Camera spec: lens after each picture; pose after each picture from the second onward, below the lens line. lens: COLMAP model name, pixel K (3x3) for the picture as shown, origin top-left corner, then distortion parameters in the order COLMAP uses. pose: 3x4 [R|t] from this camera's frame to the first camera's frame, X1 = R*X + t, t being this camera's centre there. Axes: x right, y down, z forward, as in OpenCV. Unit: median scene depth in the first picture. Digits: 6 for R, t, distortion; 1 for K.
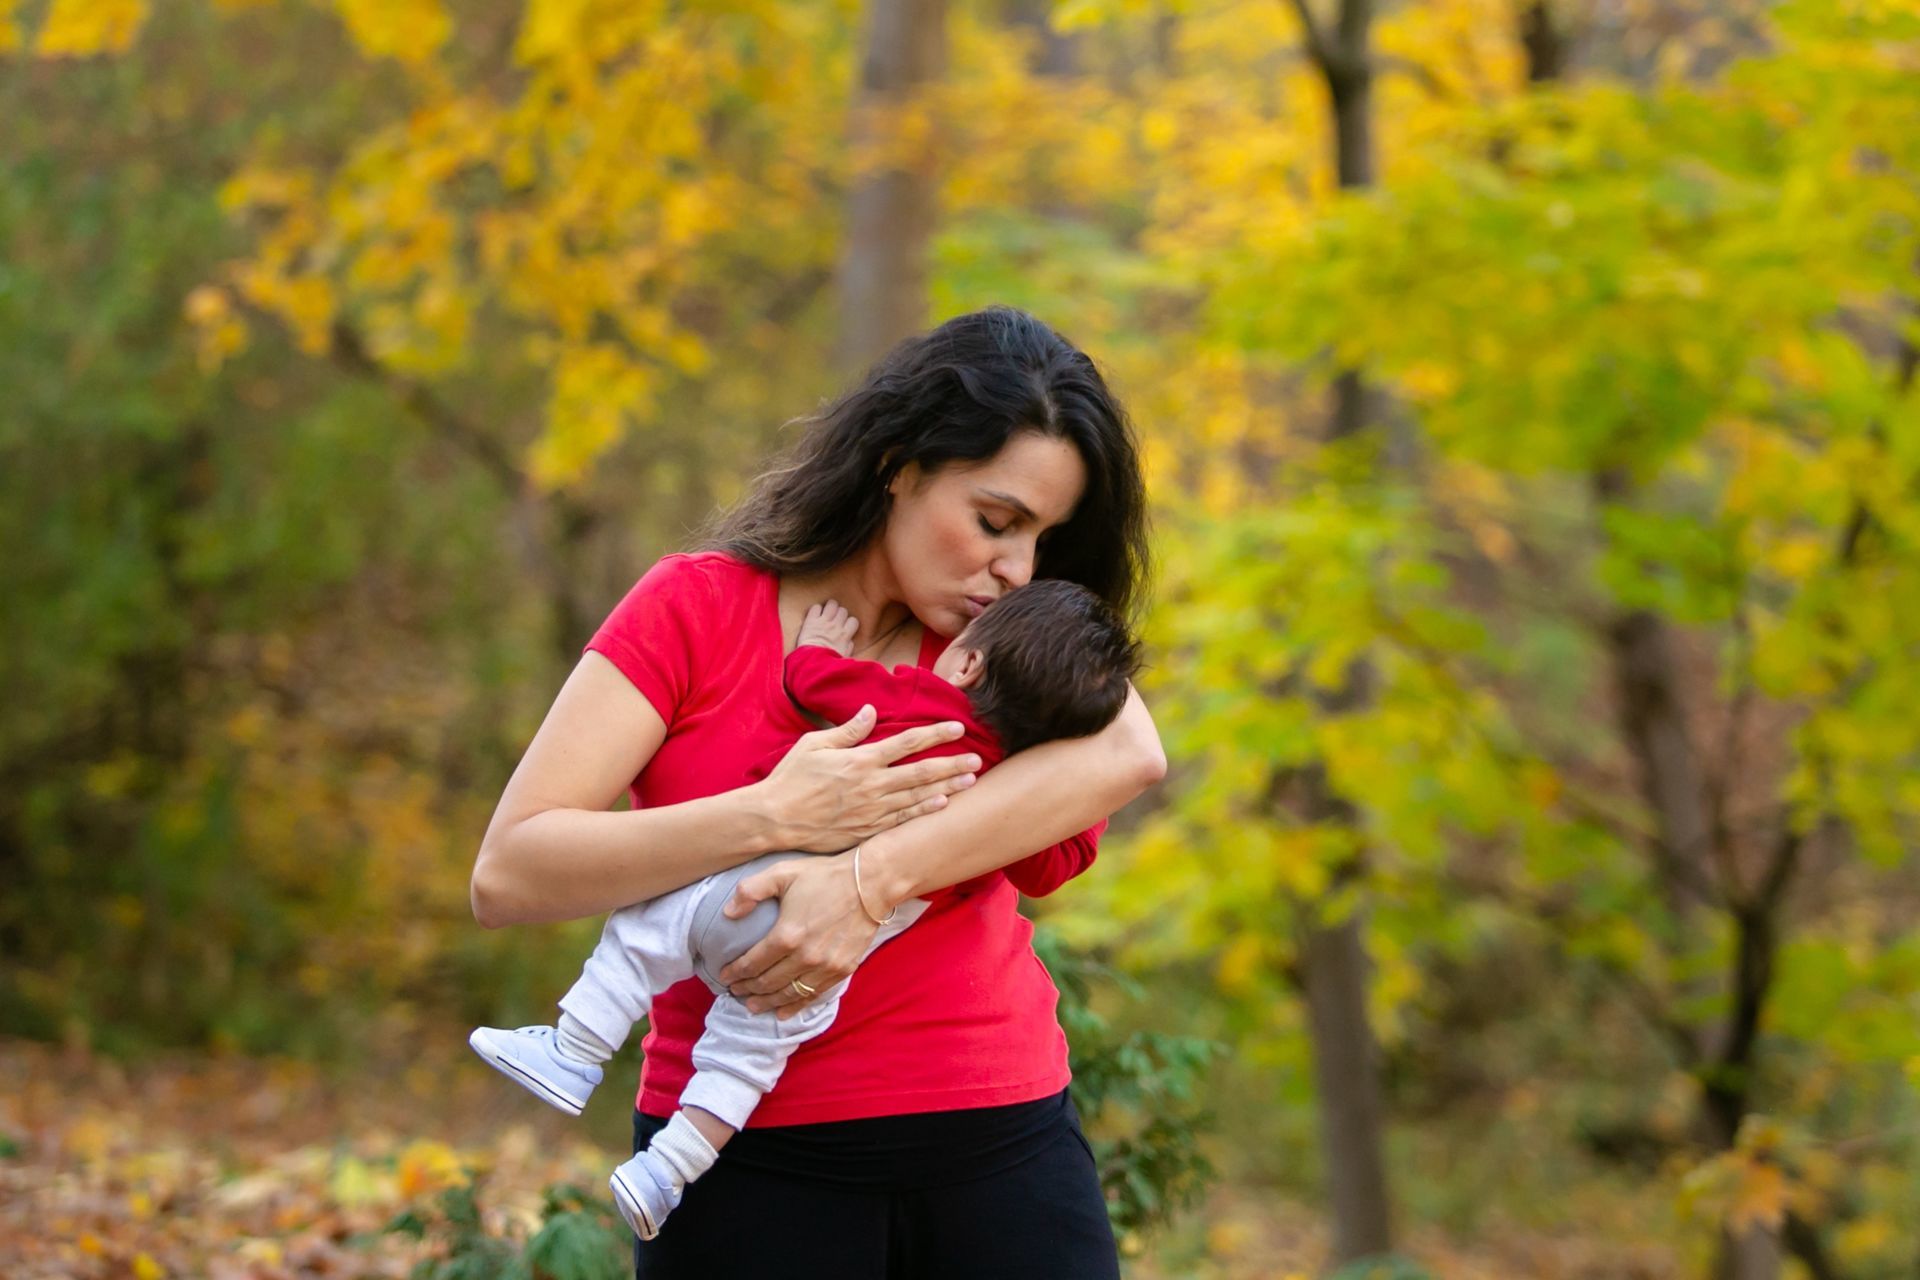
lens RADIAL K [[5117.9, 0, 959.7], [0, 5117.9, 643.6], [0, 0, 1]] dist [-0.214718, 0.299315]
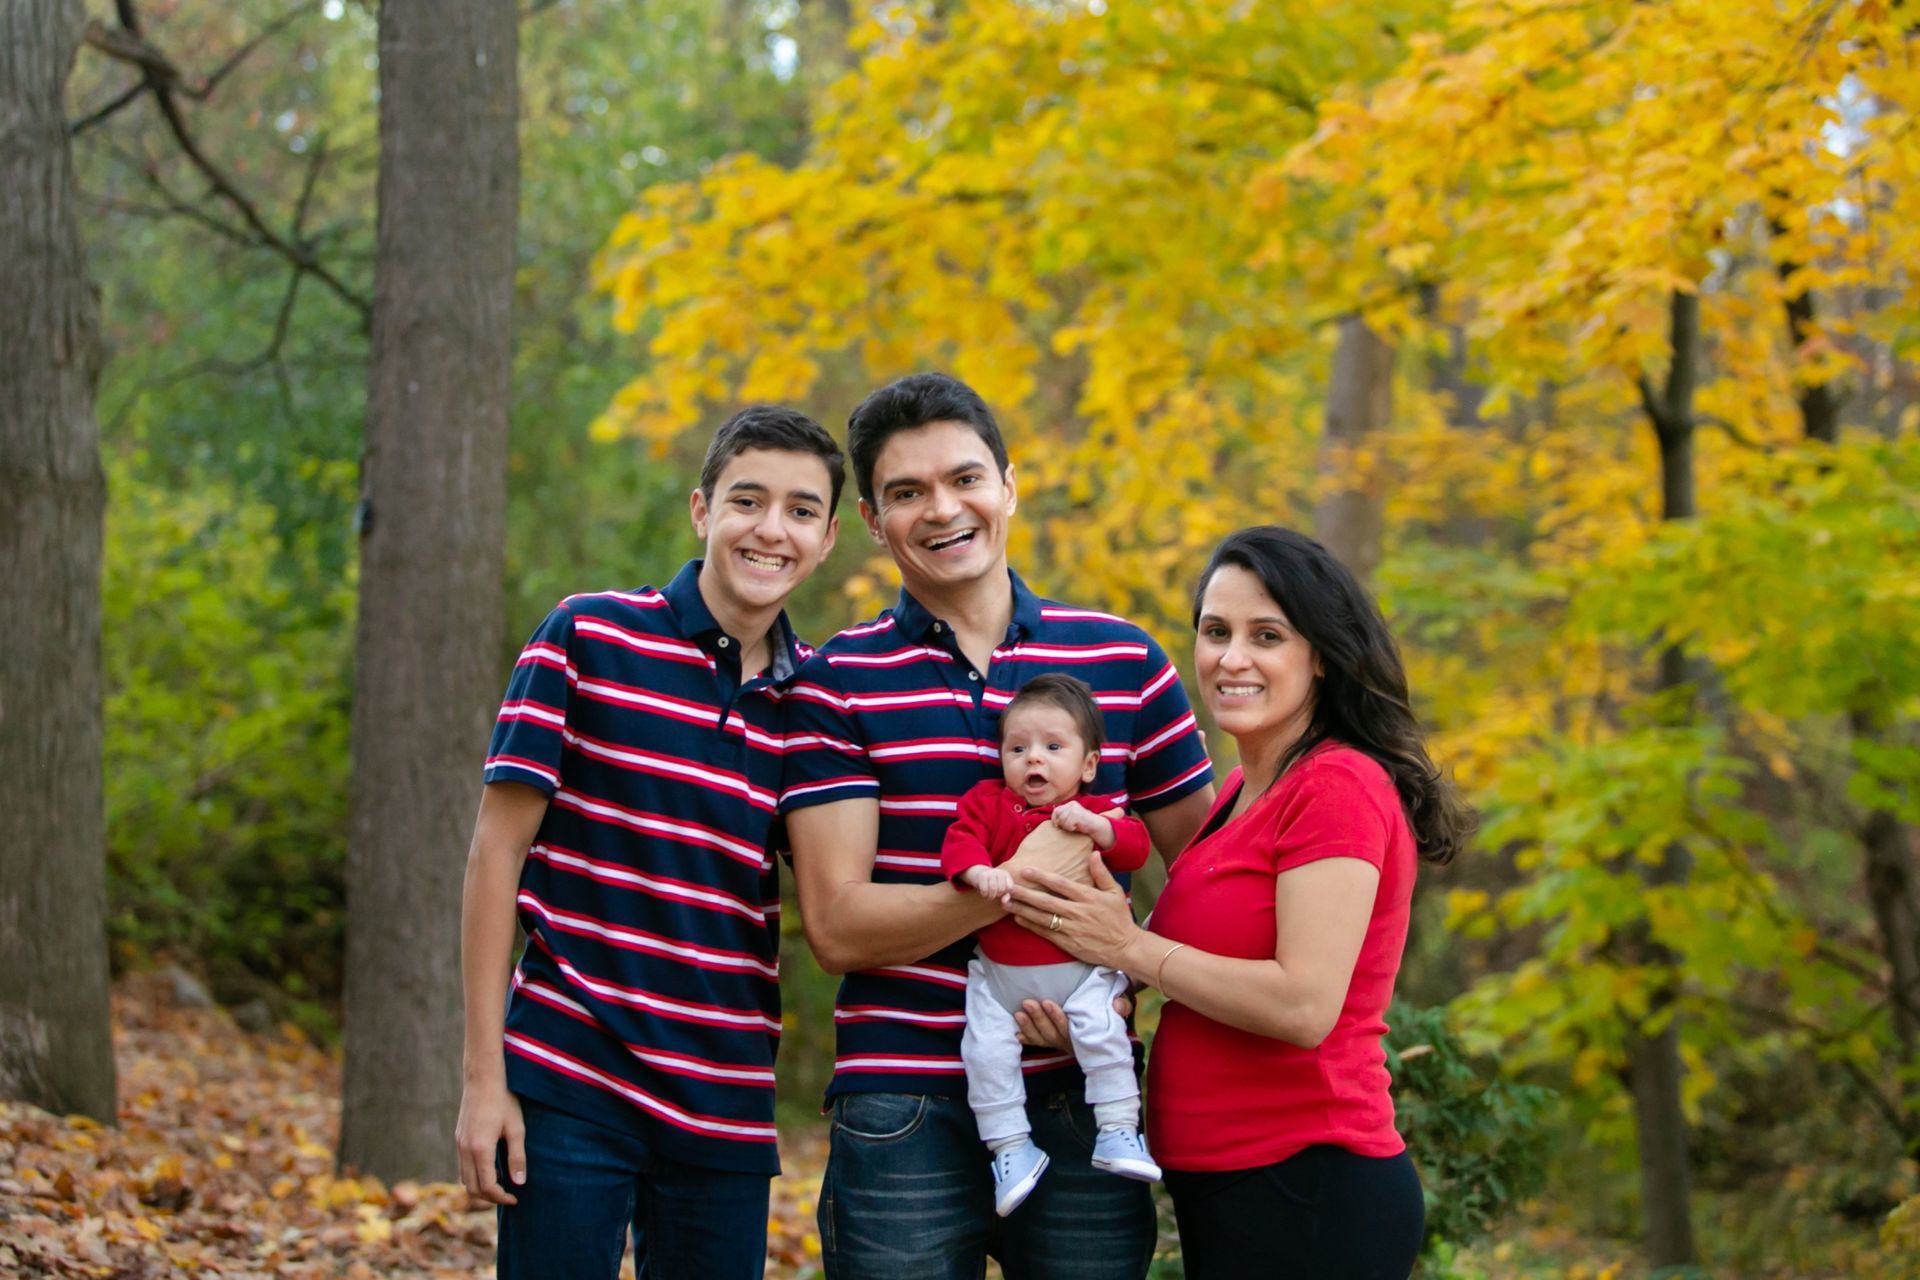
lens RADIAL K [[4299.3, 0, 964.7], [0, 4299.3, 631.0], [0, 0, 1]] dist [-0.288647, -0.123599]
pose [[0.994134, 0.013750, -0.107282, 0.009207], [-0.020082, 0.998105, -0.058171, 0.015329], [0.106278, 0.059985, 0.992525, -0.172965]]
